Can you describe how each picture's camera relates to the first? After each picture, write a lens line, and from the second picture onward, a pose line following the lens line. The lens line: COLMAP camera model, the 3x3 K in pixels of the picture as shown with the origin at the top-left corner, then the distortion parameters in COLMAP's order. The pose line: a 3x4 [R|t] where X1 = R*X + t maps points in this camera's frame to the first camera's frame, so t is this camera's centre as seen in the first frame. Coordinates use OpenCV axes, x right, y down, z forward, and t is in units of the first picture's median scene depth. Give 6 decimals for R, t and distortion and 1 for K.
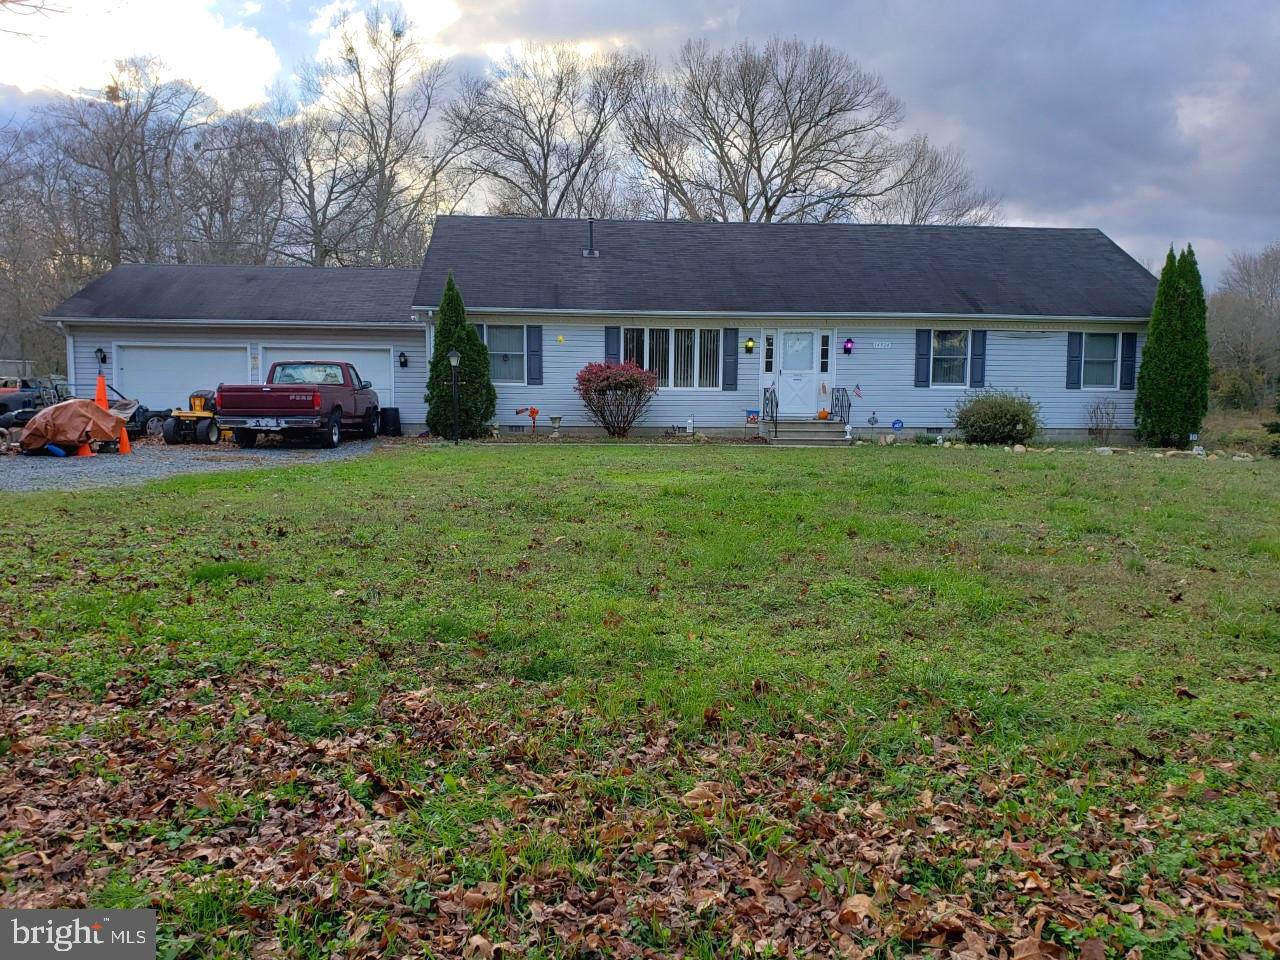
lens RADIAL K [[1015.6, 0, 646.0], [0, 1015.6, 513.7], [0, 0, 1]] dist [0.204870, -0.371036]
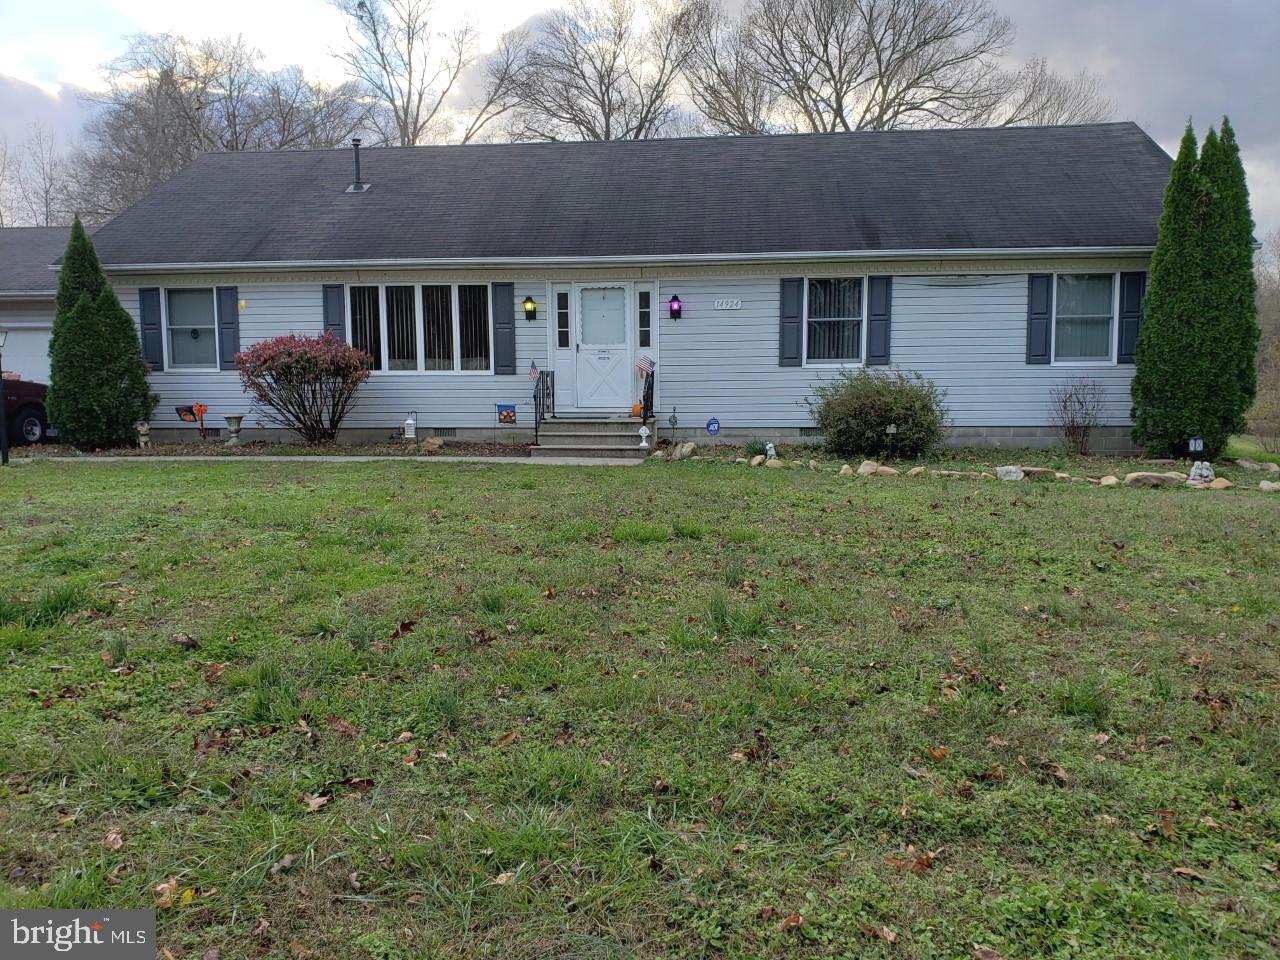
lens RADIAL K [[1015.6, 0, 646.0], [0, 1015.6, 513.7], [0, 0, 1]] dist [0.204870, -0.371036]
pose [[0.981560, 0.006532, -0.191042, 0.304712], [-0.004977, 0.999950, 0.008619, -0.034176], [0.191089, -0.007509, 0.981544, 0.342475]]
